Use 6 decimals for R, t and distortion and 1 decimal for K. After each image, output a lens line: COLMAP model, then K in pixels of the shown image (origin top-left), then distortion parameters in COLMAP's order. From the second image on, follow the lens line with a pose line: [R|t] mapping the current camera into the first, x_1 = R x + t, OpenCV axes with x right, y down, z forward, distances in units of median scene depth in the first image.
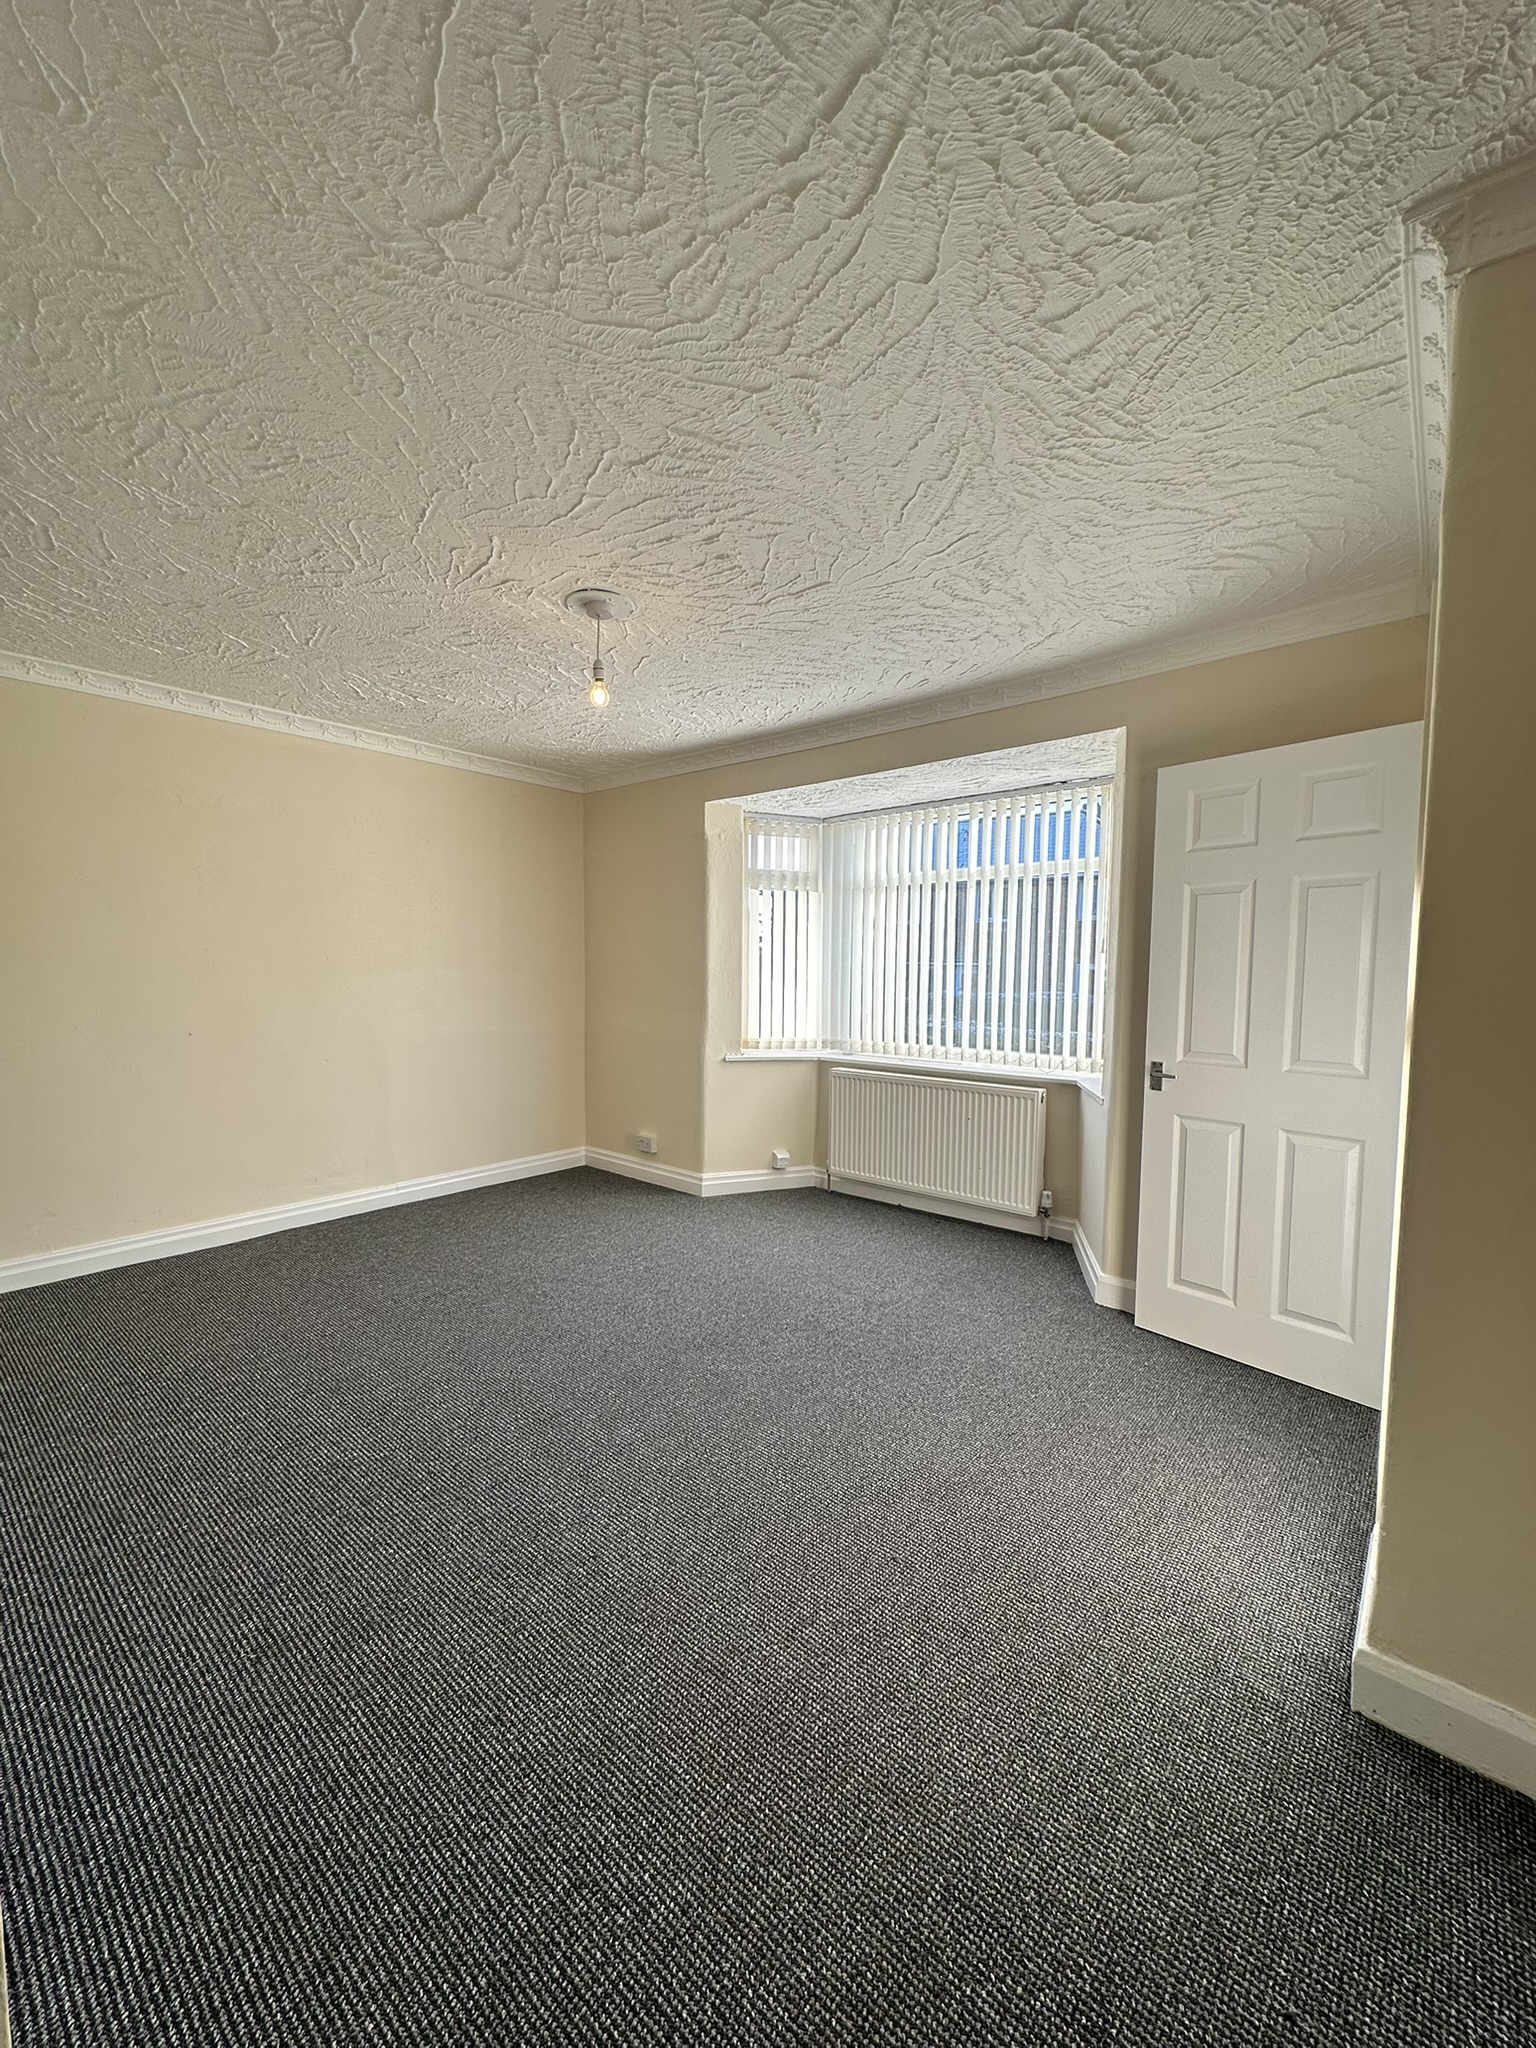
lens RADIAL K [[807.7, 0, 768.0], [0, 807.7, 1024.0], [0, 0, 1]] dist [-0.000555, 0.000128]
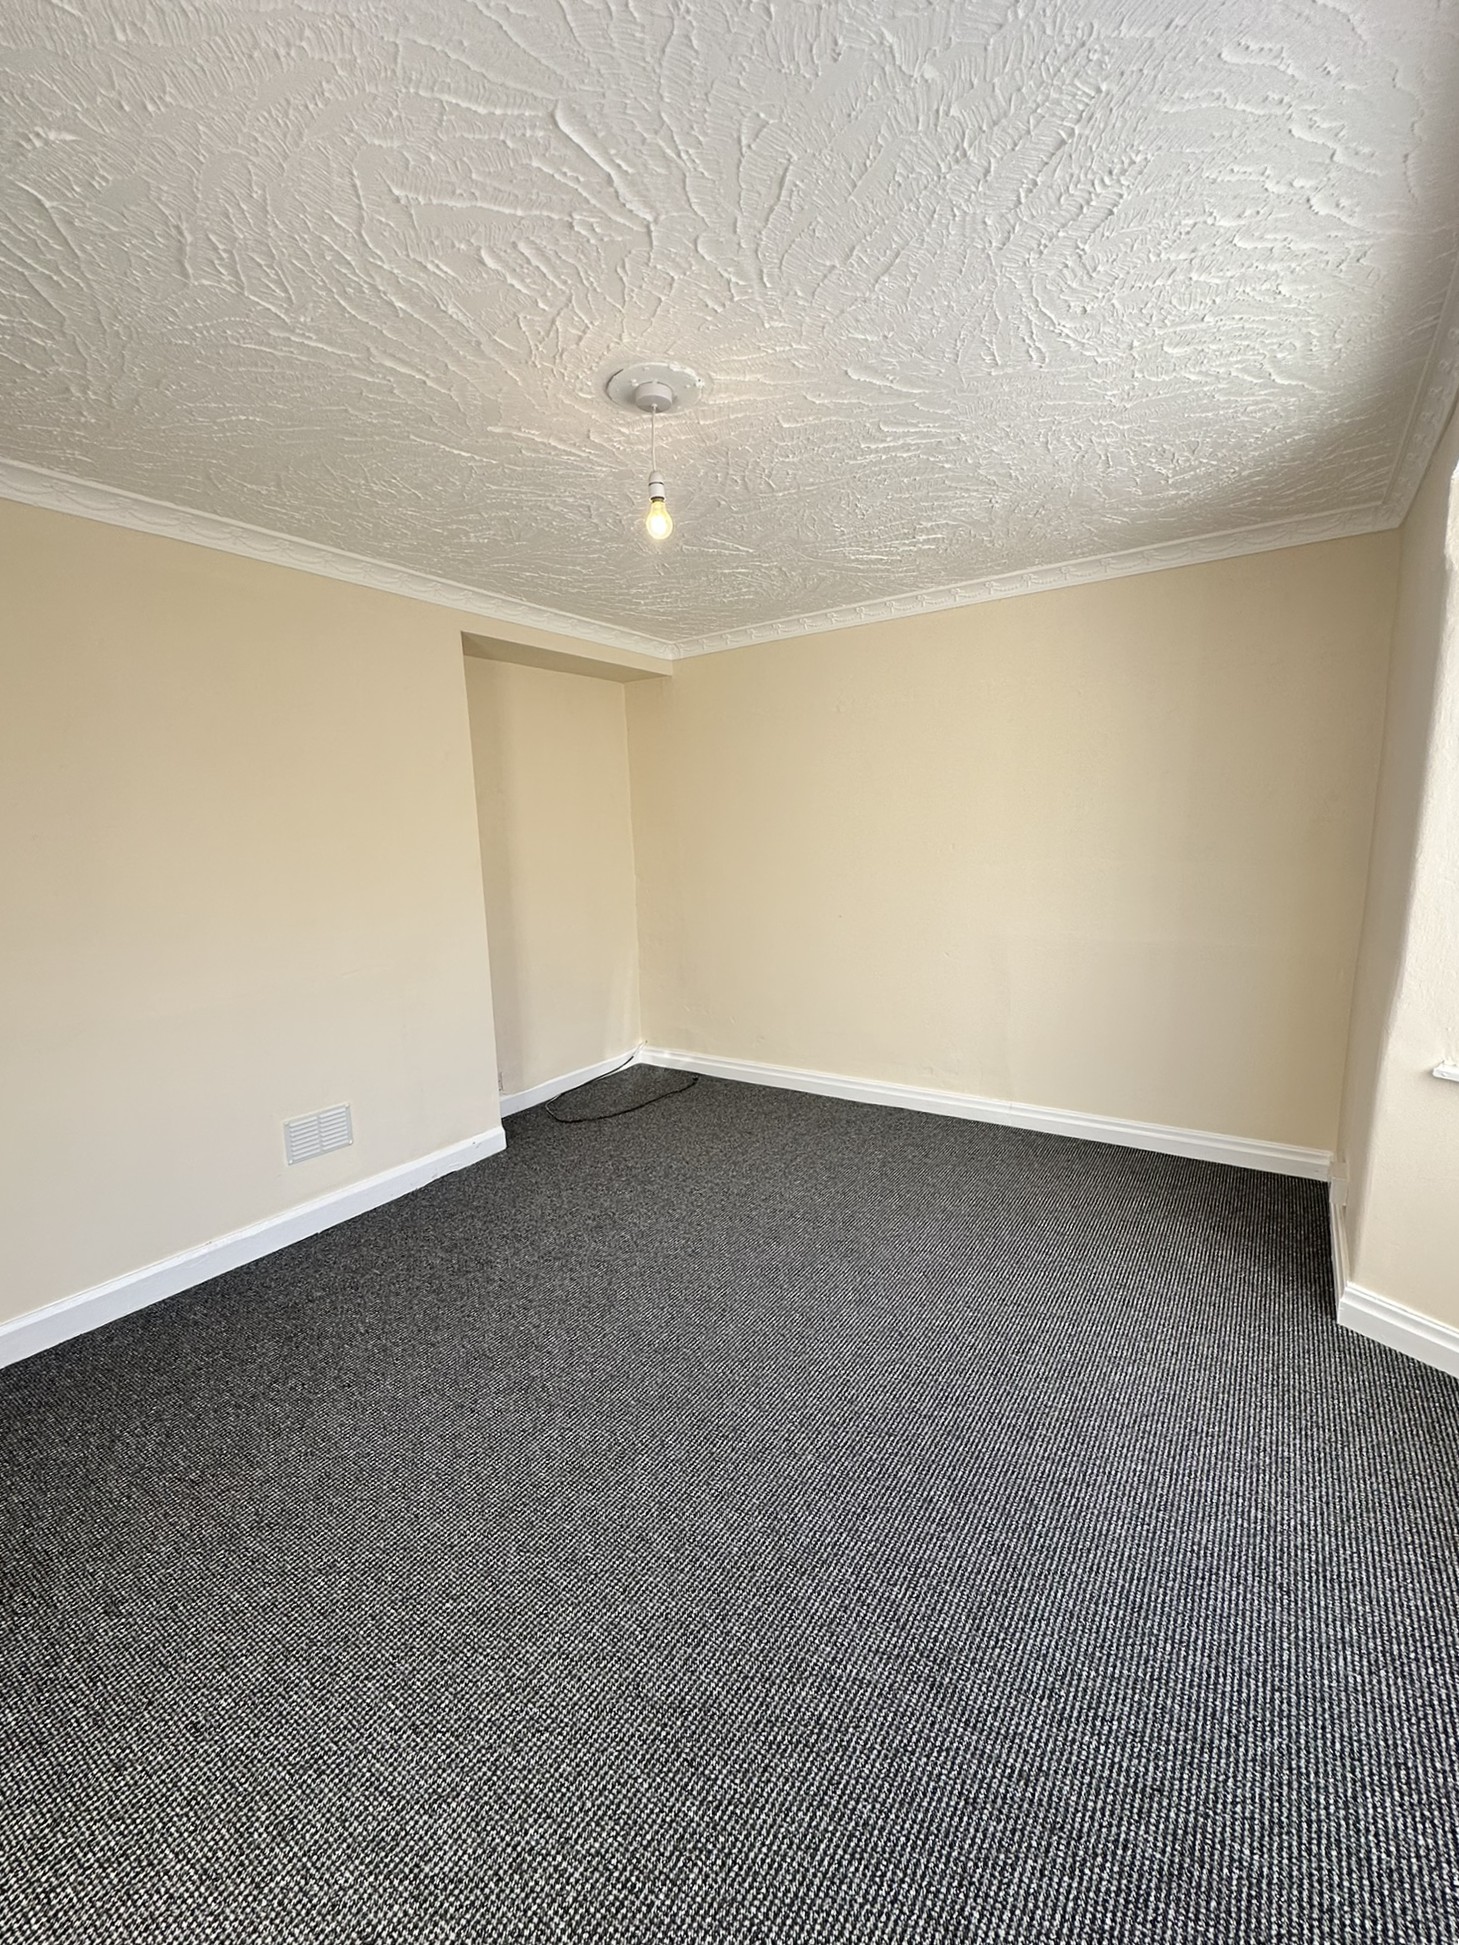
lens RADIAL K [[825.4, 0, 744.7], [0, 825.4, 966.2], [0, 0, 1]] dist [0.018897, 0.000390]
pose [[0.121176, 0.151853, -0.980947, 0.447884], [-0.040889, 0.988154, 0.147918, -0.086318], [0.991789, 0.022186, 0.125949, 0.722506]]
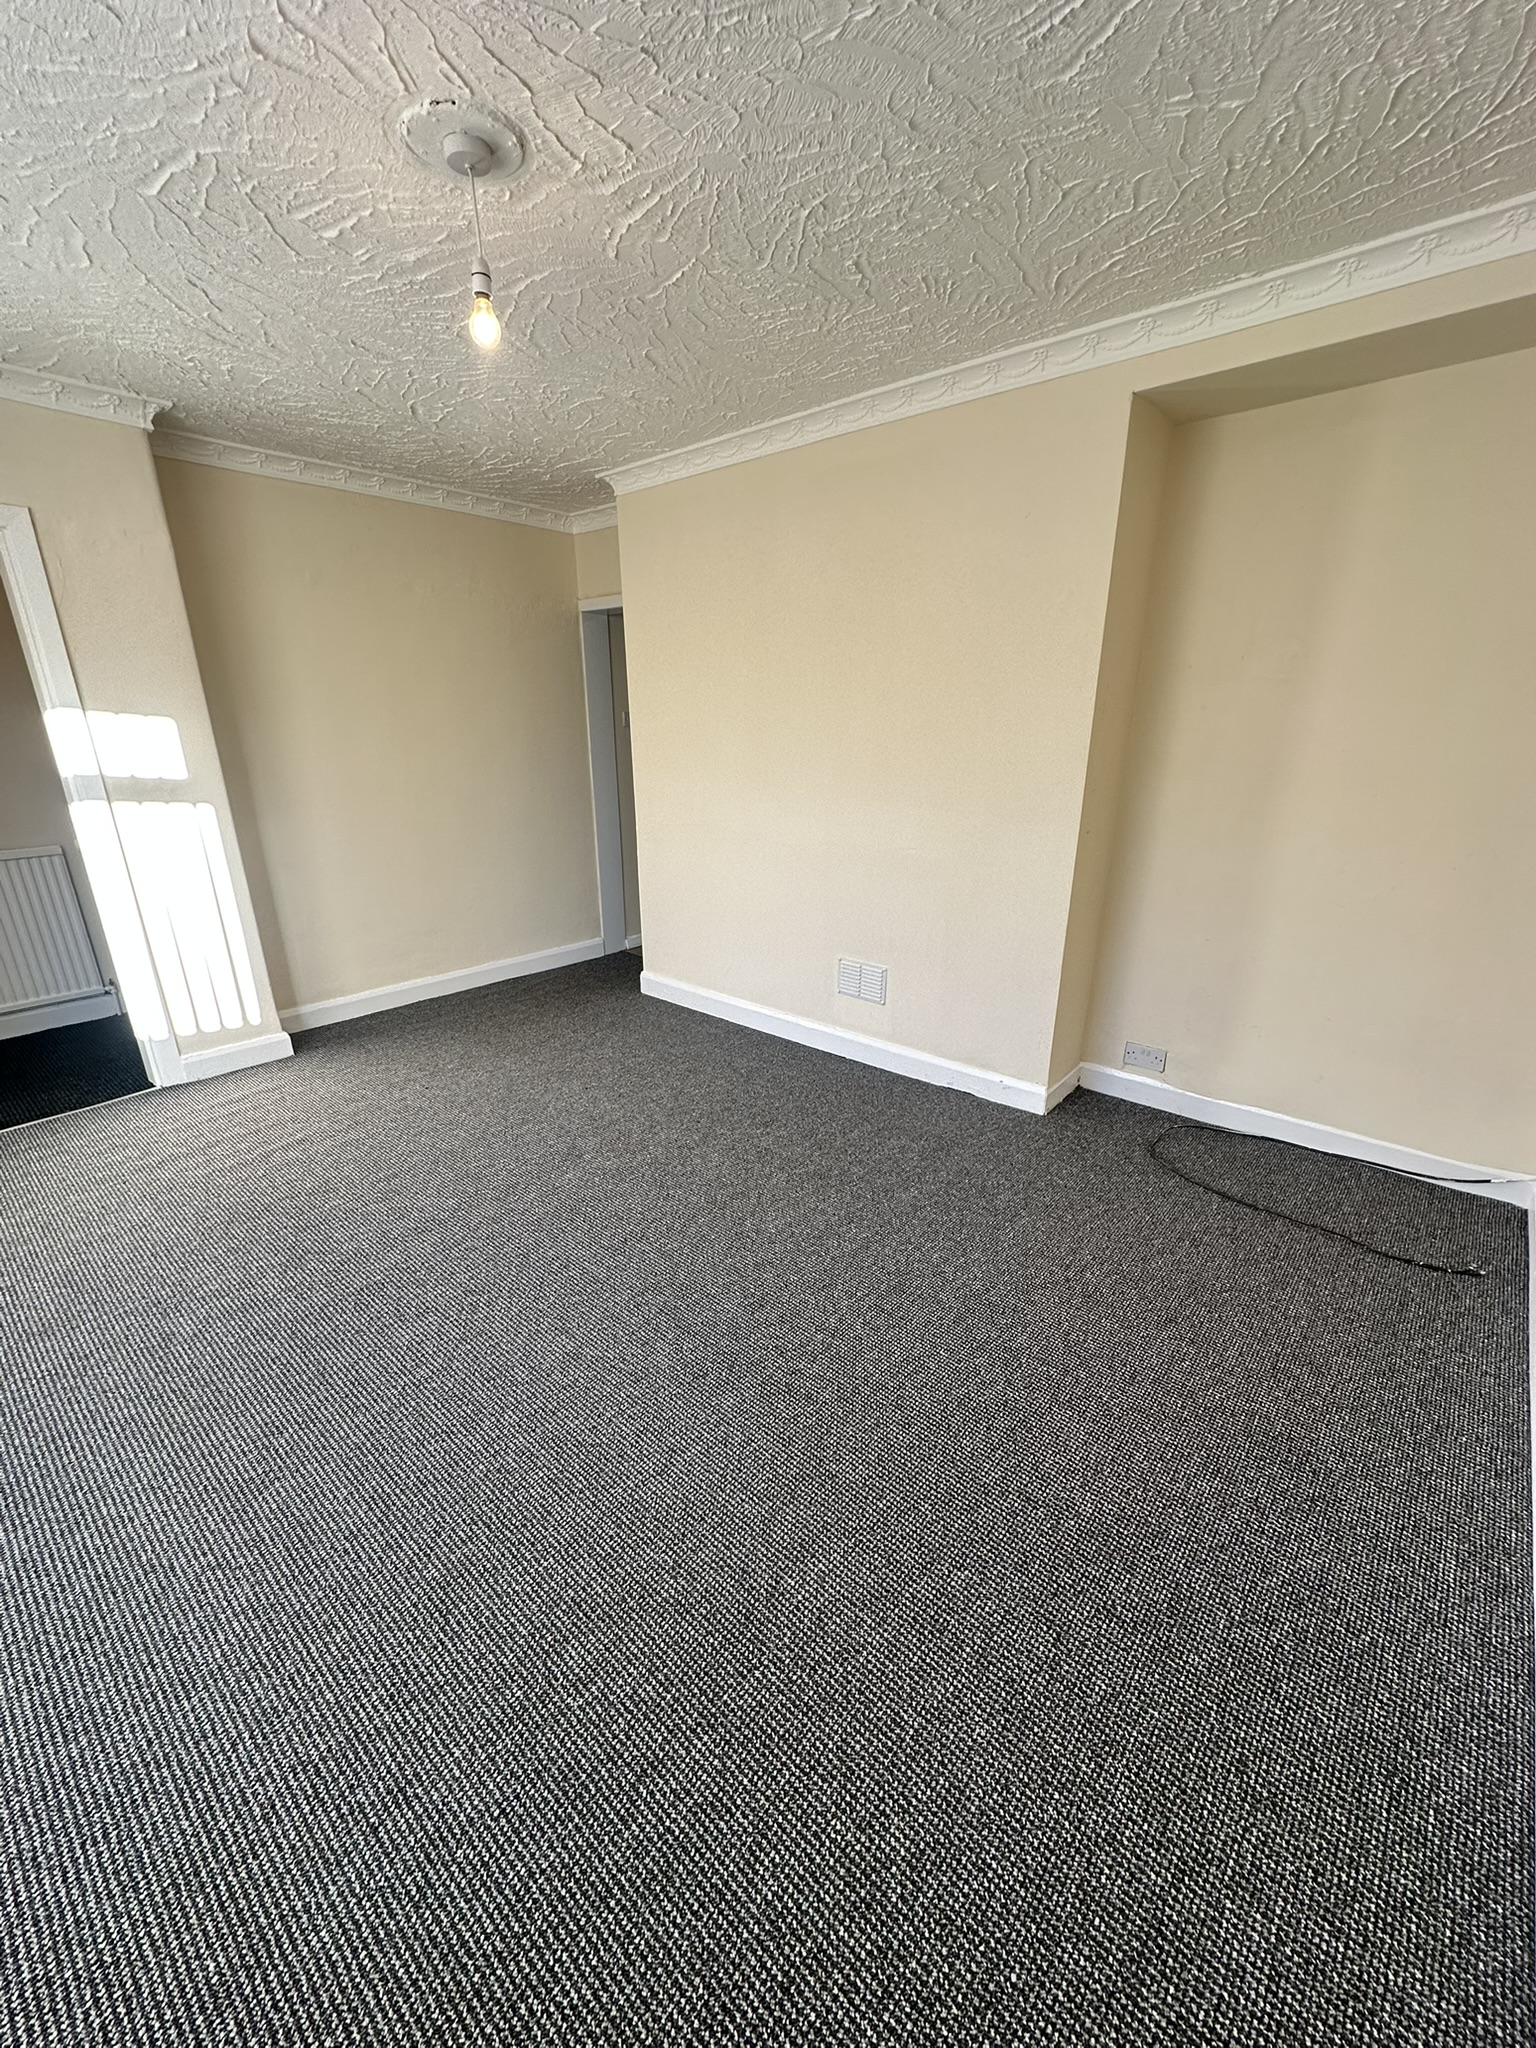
lens RADIAL K [[841.4, 0, 768.0], [0, 841.4, 1024.0], [0, 0, 1]] dist [-0.000065, 0.003702]
pose [[-0.999579, -0.019591, 0.021415, -0.329730], [-0.009263, 0.914566, 0.404331, -0.124661], [-0.027506, 0.403962, -0.914362, 1.331085]]
